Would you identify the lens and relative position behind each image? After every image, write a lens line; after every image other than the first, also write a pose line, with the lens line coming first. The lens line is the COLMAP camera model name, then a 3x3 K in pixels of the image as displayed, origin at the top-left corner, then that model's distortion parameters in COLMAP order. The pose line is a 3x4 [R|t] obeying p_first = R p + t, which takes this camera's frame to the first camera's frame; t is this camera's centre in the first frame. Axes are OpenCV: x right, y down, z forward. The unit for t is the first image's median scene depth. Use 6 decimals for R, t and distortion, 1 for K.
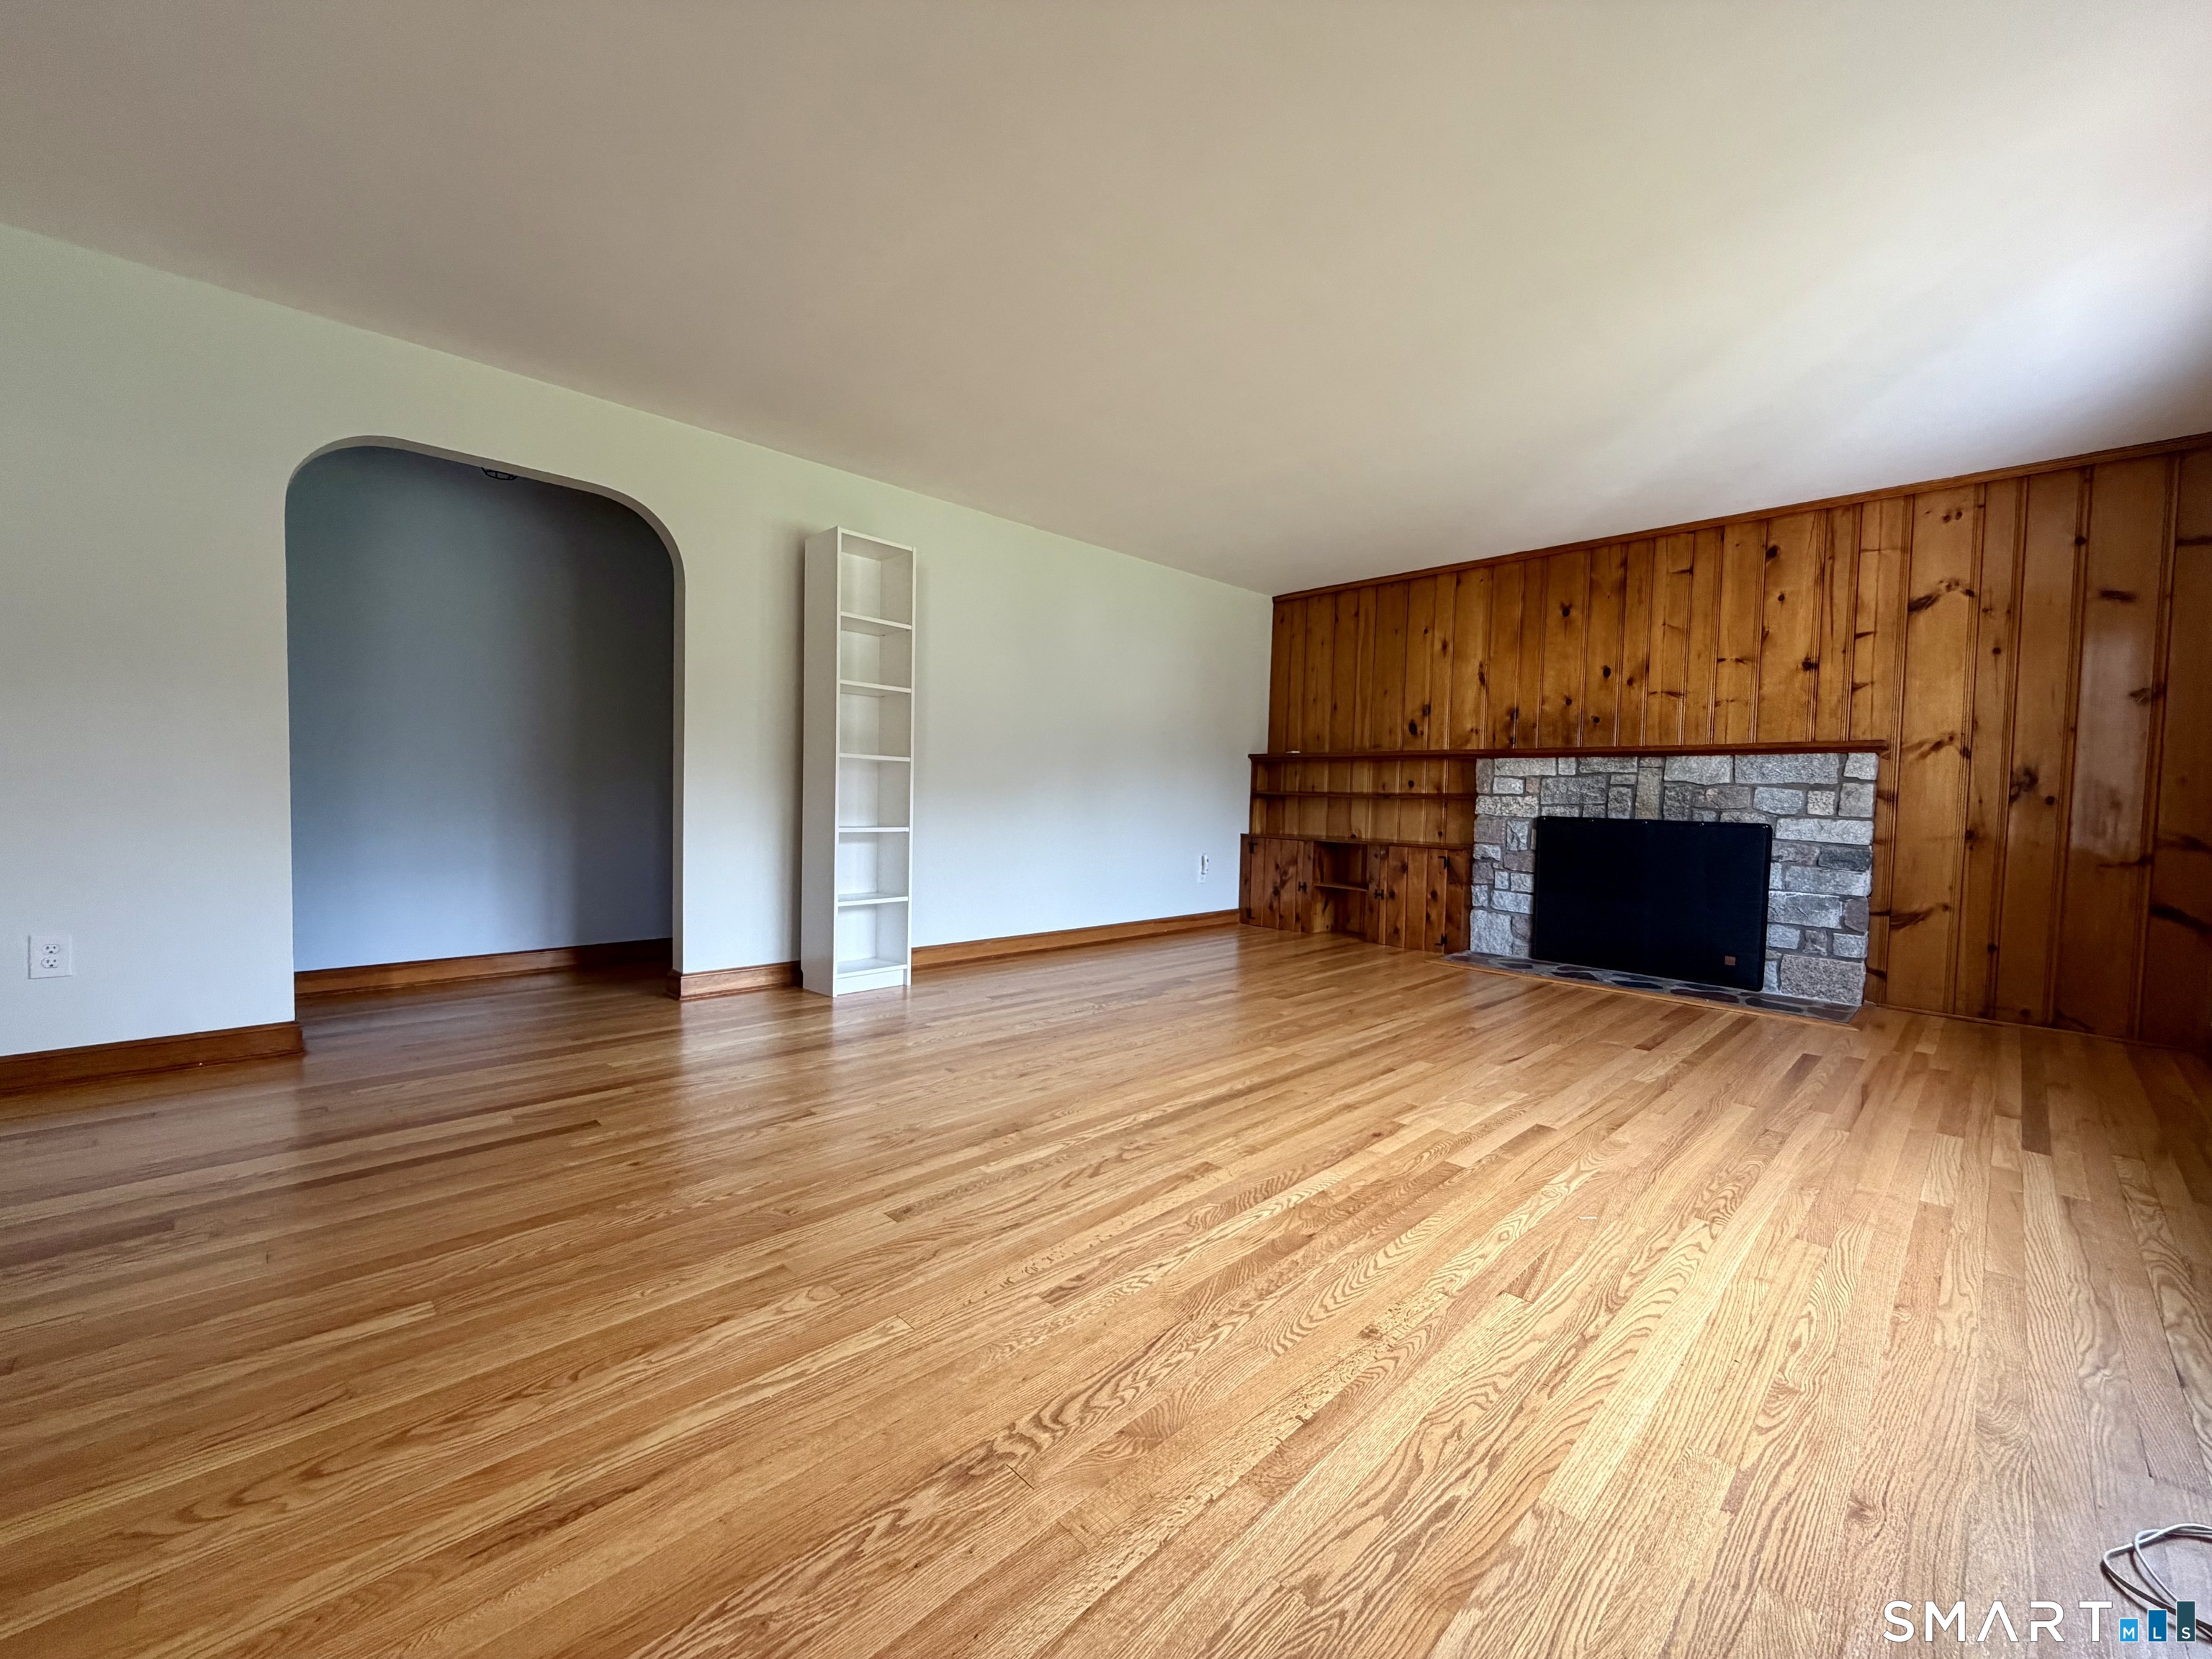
lens RADIAL K [[881.8, 0, 1101.7], [0, 881.8, 832.1], [0, 0, 1]] dist [-0.001124, 0.000298]
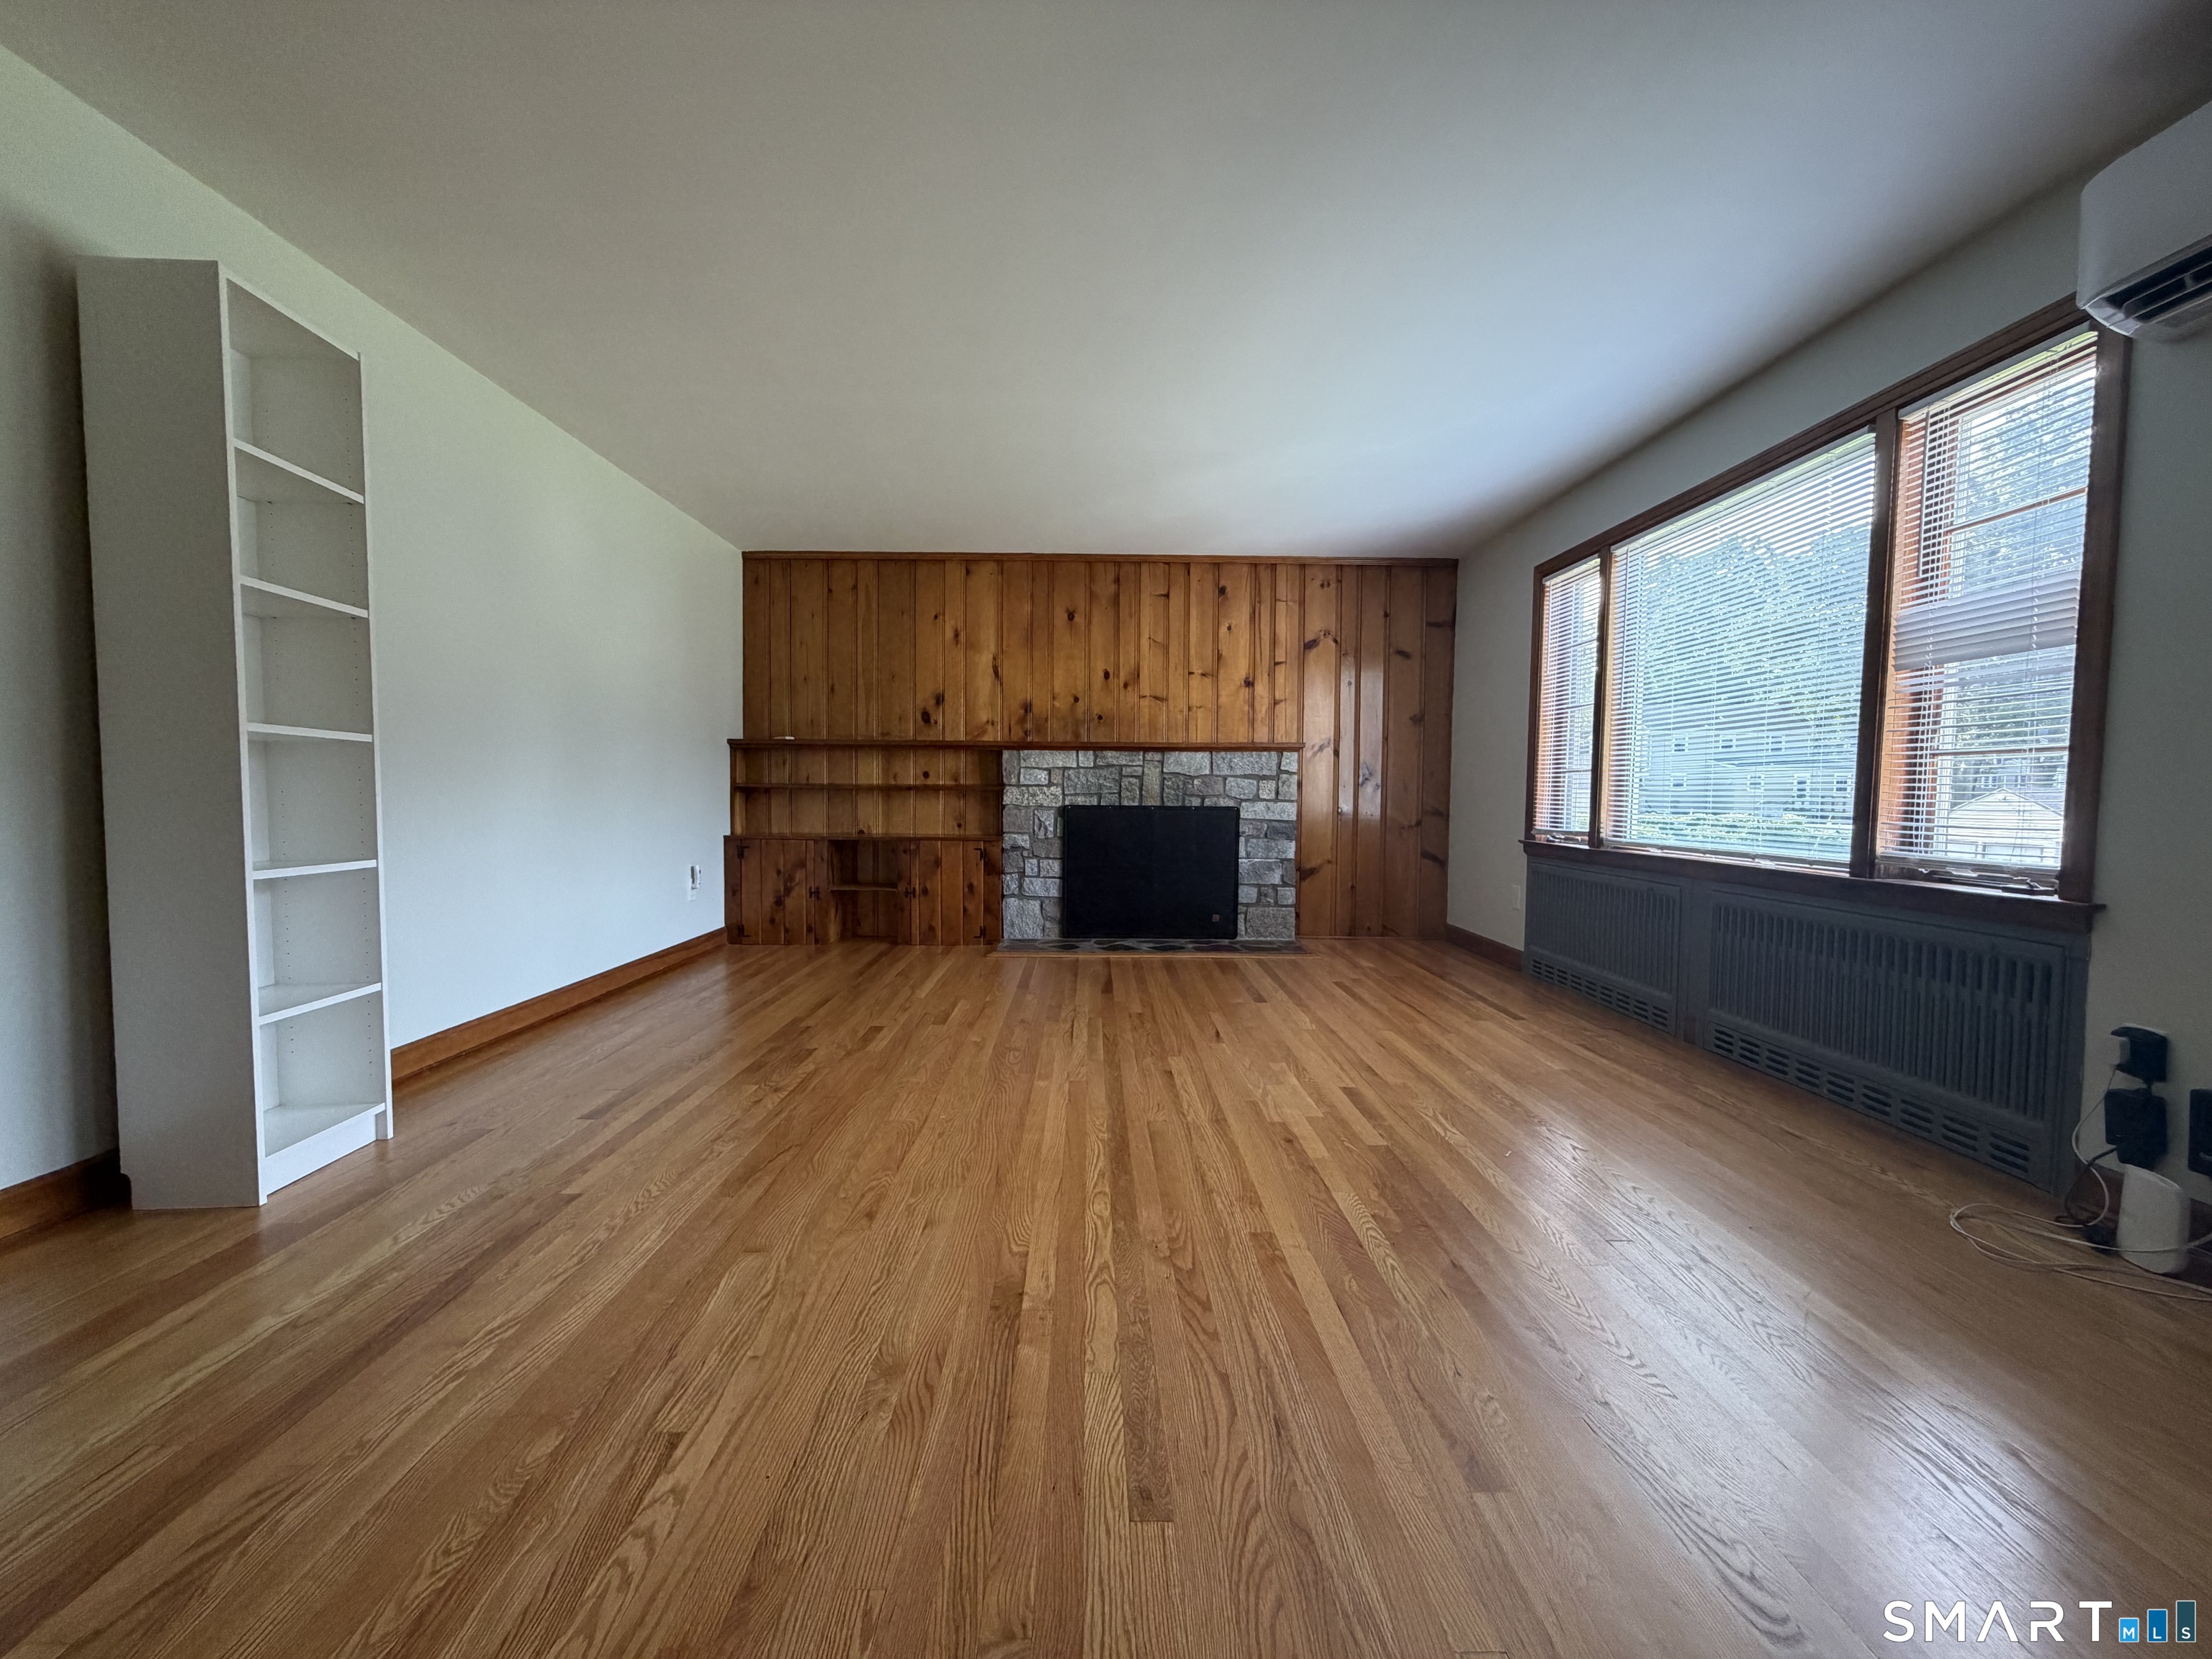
lens RADIAL K [[881.8, 0, 1101.7], [0, 881.8, 832.1], [0, 0, 1]] dist [-0.001124, 0.000298]
pose [[0.684992, -0.051449, 0.726731, -0.275717], [0.039469, 0.998659, 0.033499, -0.021095], [-0.727480, 0.005737, 0.686104, 0.250421]]
